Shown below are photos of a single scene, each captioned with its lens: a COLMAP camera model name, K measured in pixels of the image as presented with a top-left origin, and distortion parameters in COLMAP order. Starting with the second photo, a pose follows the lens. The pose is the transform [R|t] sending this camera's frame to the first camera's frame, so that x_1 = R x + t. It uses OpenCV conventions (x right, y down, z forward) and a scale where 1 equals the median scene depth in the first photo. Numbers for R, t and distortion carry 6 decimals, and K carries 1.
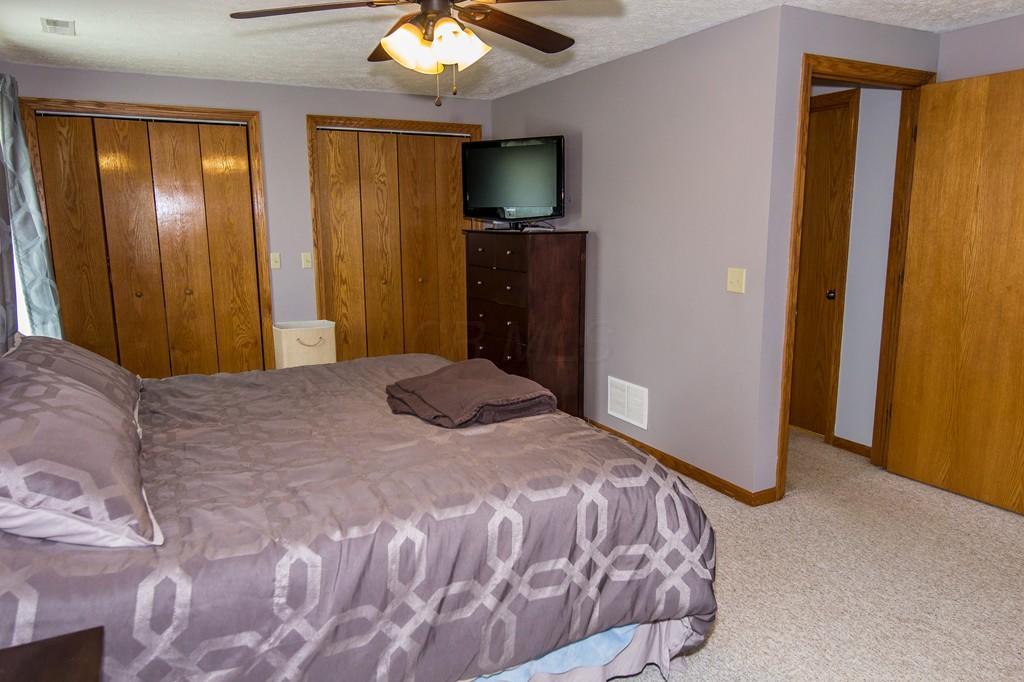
lens RADIAL K [[720.9, 0, 511.5], [0, 720.9, 339.0], [0, 0, 1]] dist [-0.003865, 0.013511]
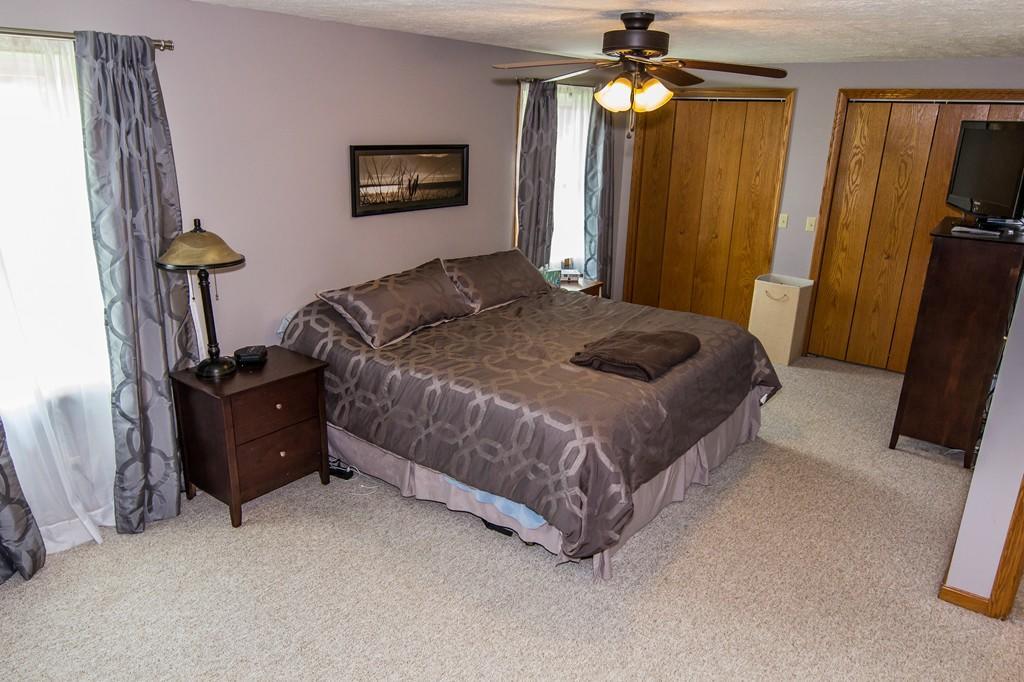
lens RADIAL K [[720.9, 0, 511.2], [0, 720.9, 340.5], [0, 0, 1]] dist [-0.003865, 0.013511]
pose [[0.421871, 0.287978, -0.859705, 0.545300], [-0.181847, 0.955824, 0.230939, -0.115053], [0.888232, 0.058908, 0.455602, 0.104024]]
